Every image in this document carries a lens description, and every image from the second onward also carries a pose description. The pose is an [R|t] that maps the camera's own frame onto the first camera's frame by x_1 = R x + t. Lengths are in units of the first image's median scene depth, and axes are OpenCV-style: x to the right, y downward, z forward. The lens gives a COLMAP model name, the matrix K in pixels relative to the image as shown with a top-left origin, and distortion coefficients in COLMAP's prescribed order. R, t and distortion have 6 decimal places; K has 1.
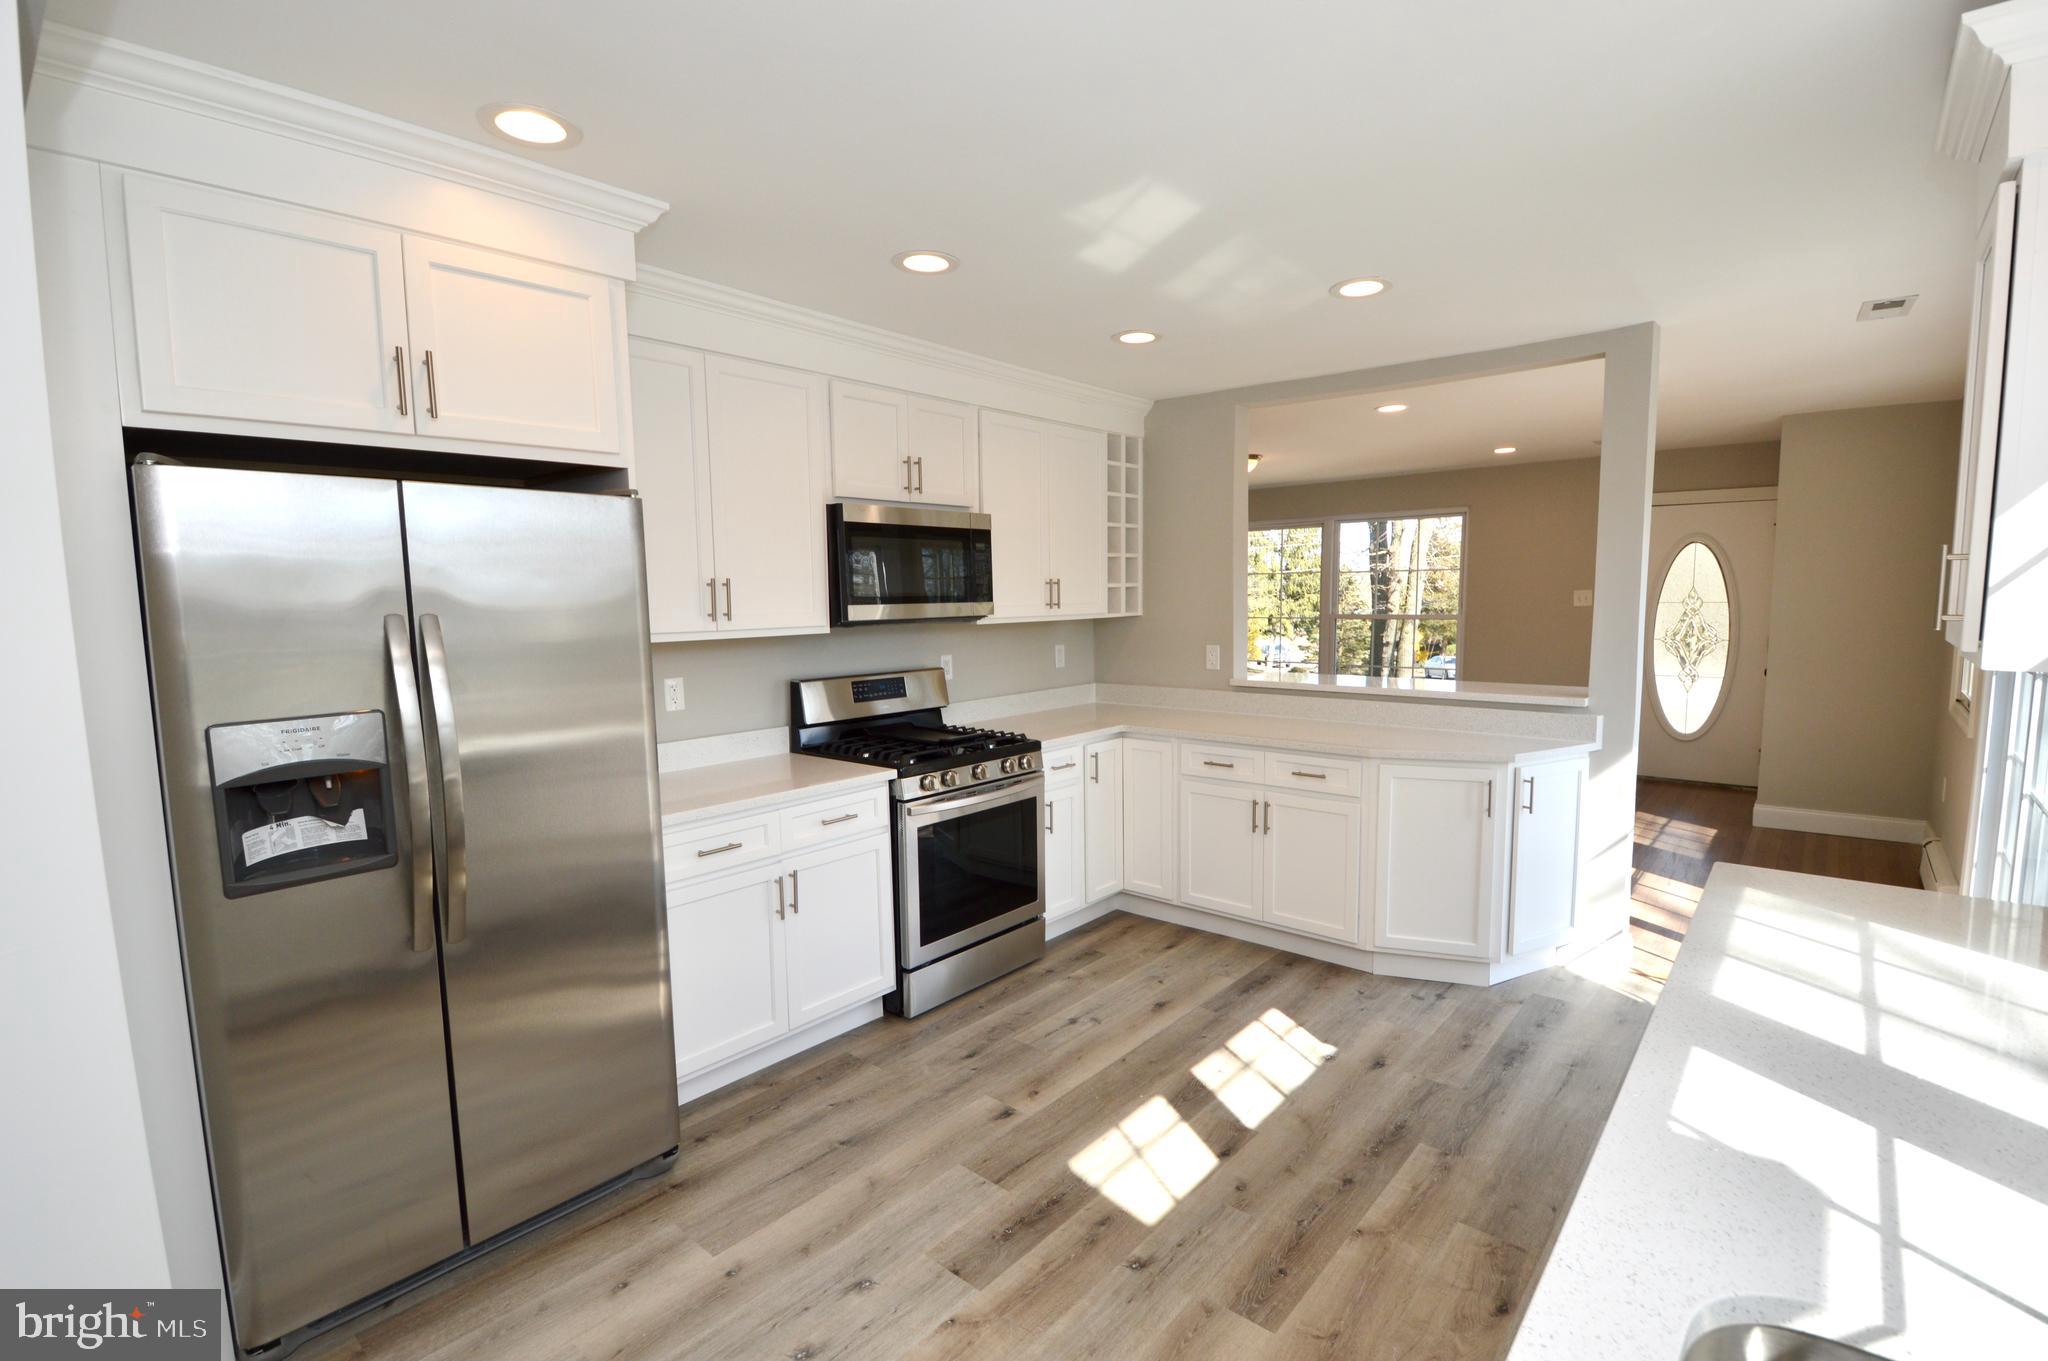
lens RADIAL K [[920.0, 0, 1048.3], [0, 920.0, 686.0], [0, 0, 1]] dist [0.025552, -0.030915]
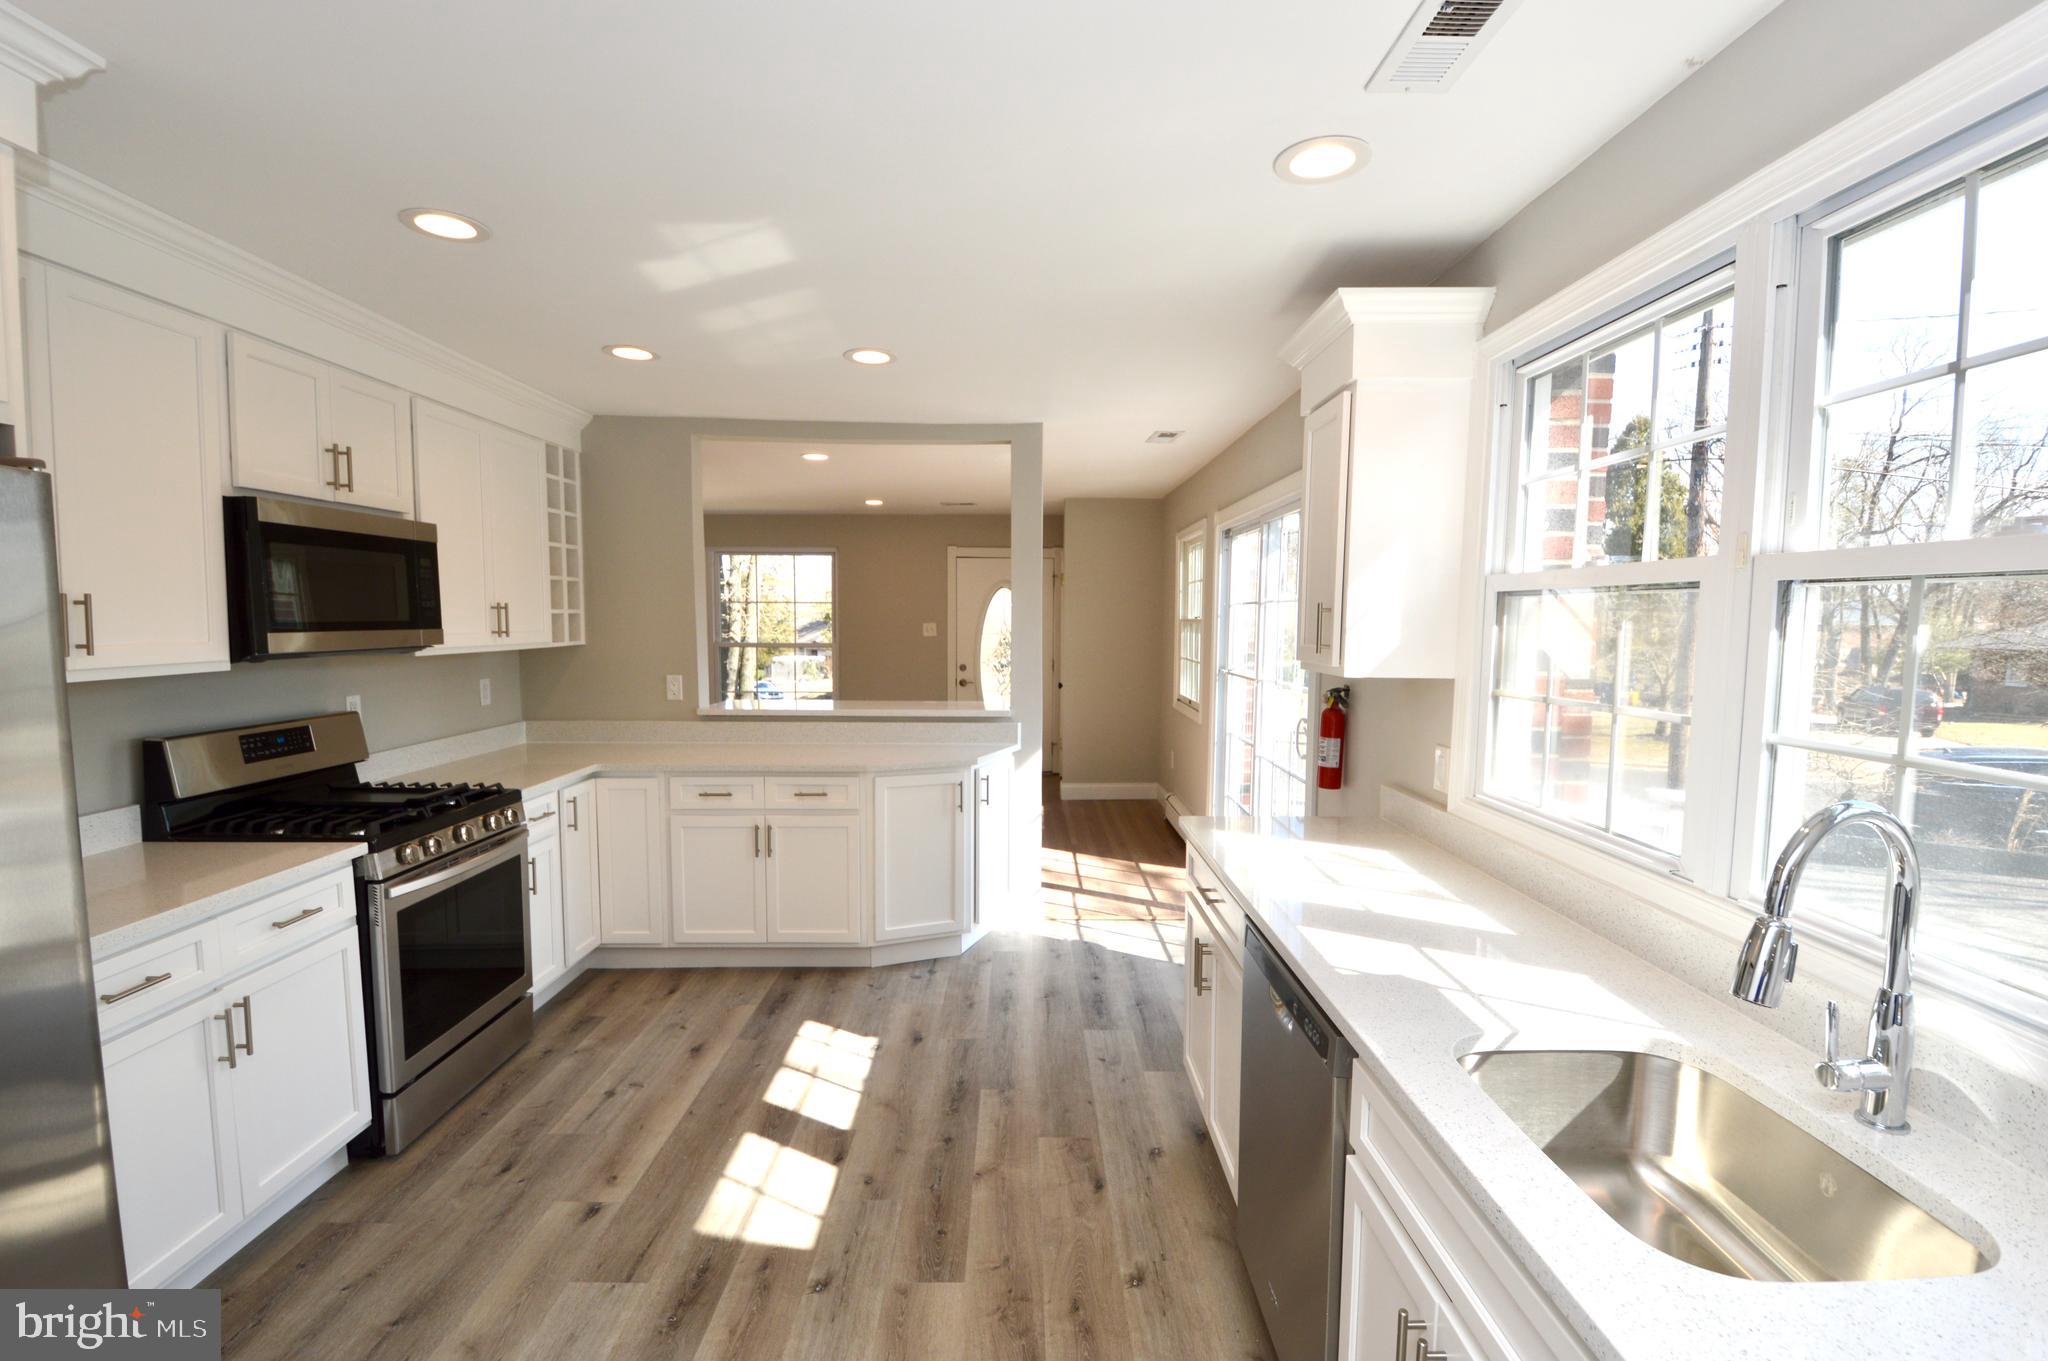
lens RADIAL K [[904.5, 0, 1013.8], [0, 904.5, 687.4], [0, 0, 1]] dist [0.021588, -0.027096]
pose [[0.764875, -0.032477, 0.643360, -0.249244], [0.050306, 0.998690, -0.009392, -0.006435], [-0.642212, 0.039549, 0.765506, 0.053050]]
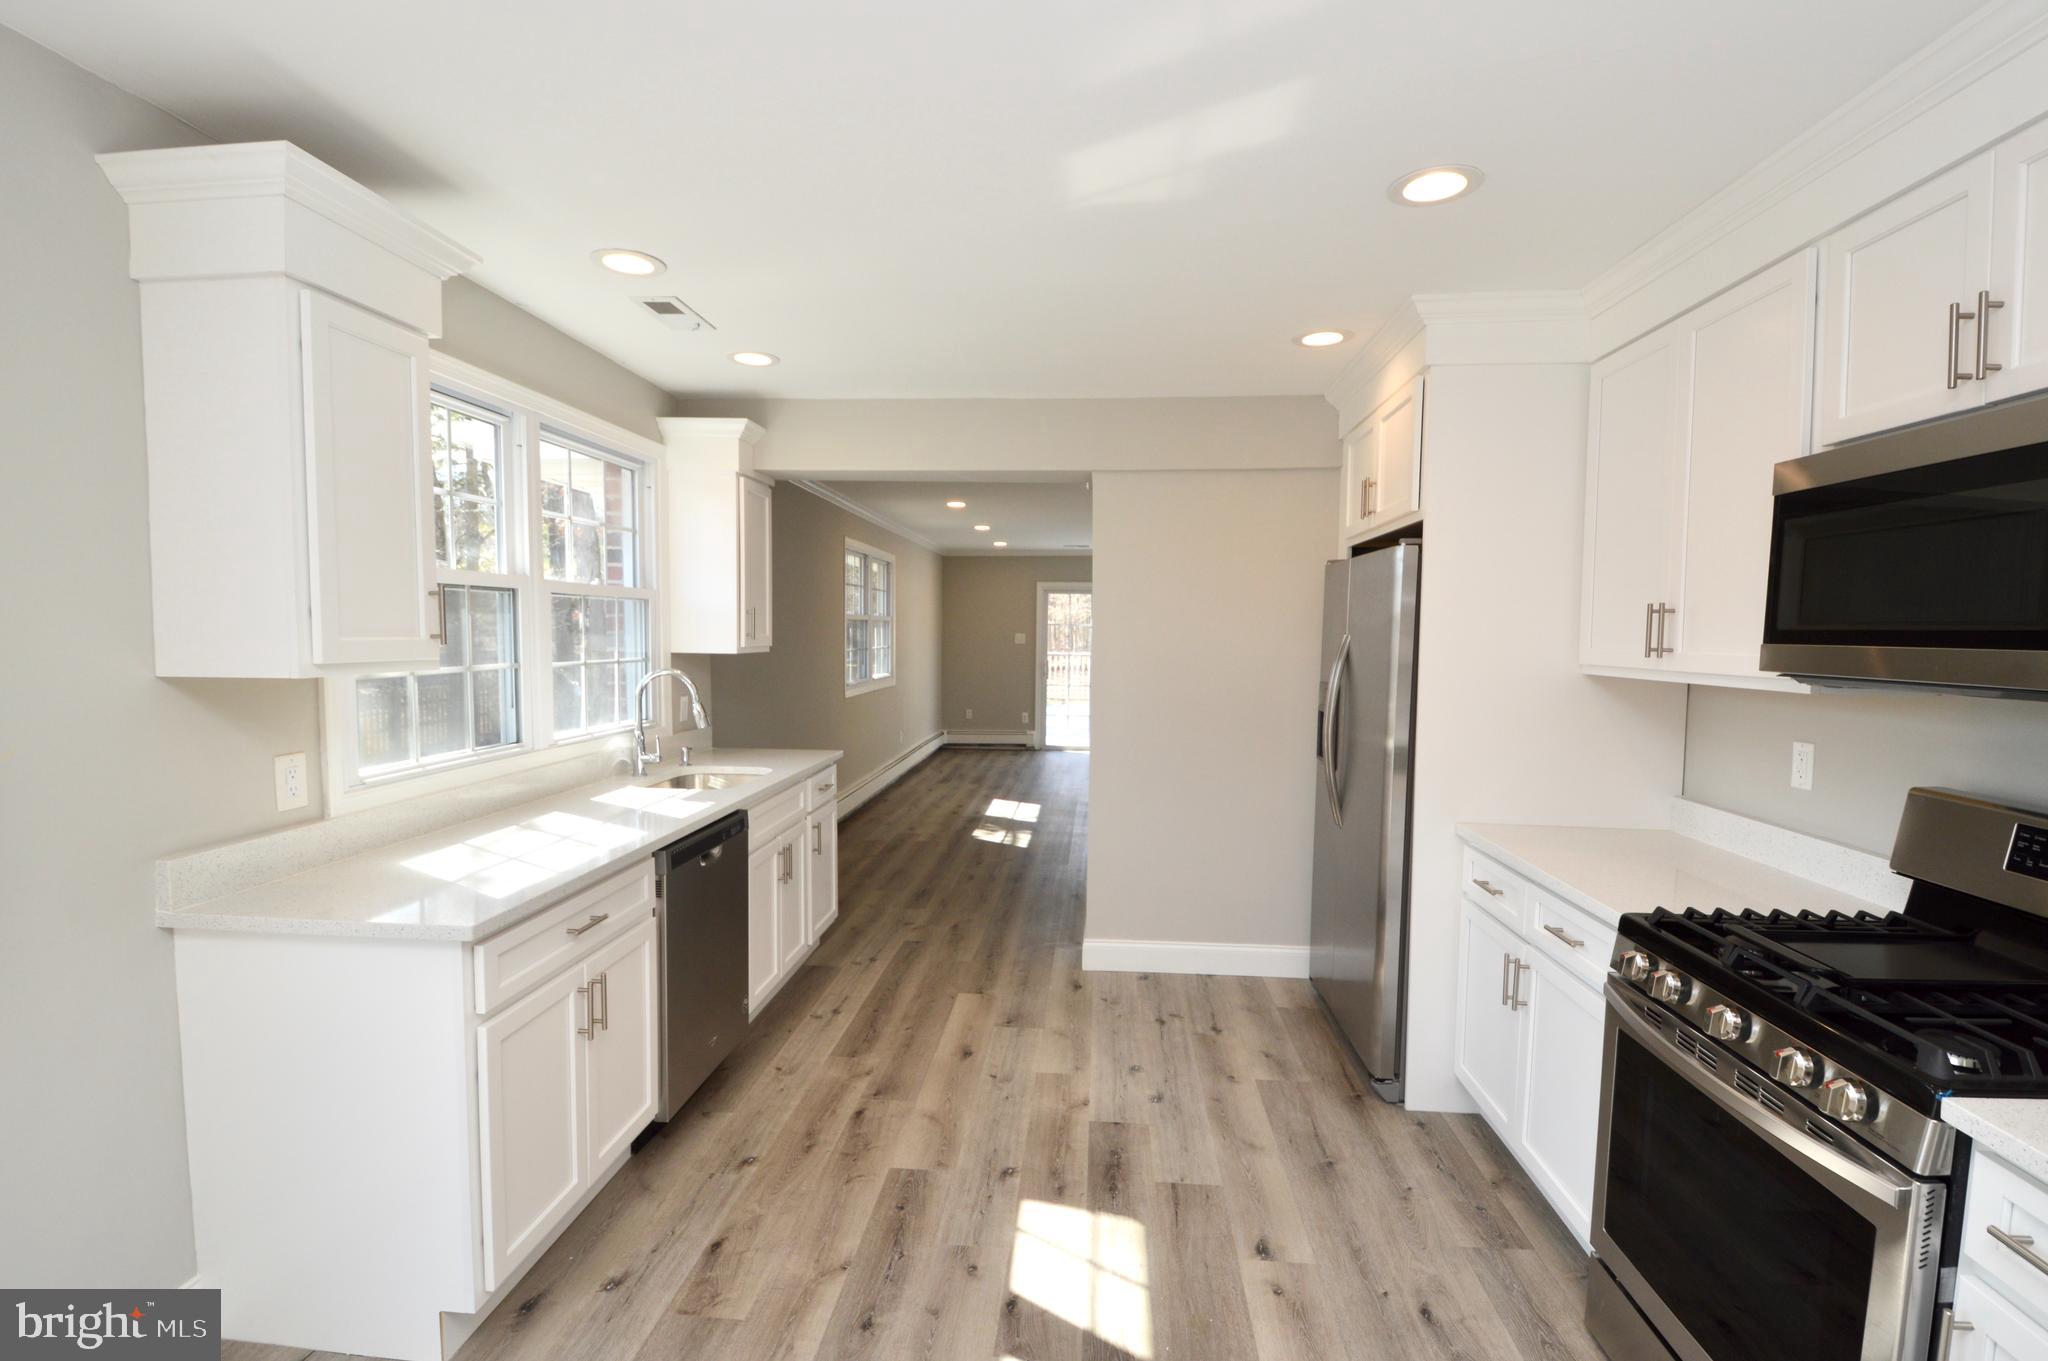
lens RADIAL K [[920.4, 0, 1008.5], [0, 920.4, 681.6], [0, 0, 1]] dist [0.024364, -0.030685]
pose [[-0.822987, 0.038771, -0.566736, 0.526109], [-0.058178, 0.986670, 0.151981, -0.134755], [0.565073, 0.158050, -0.809761, 1.302133]]
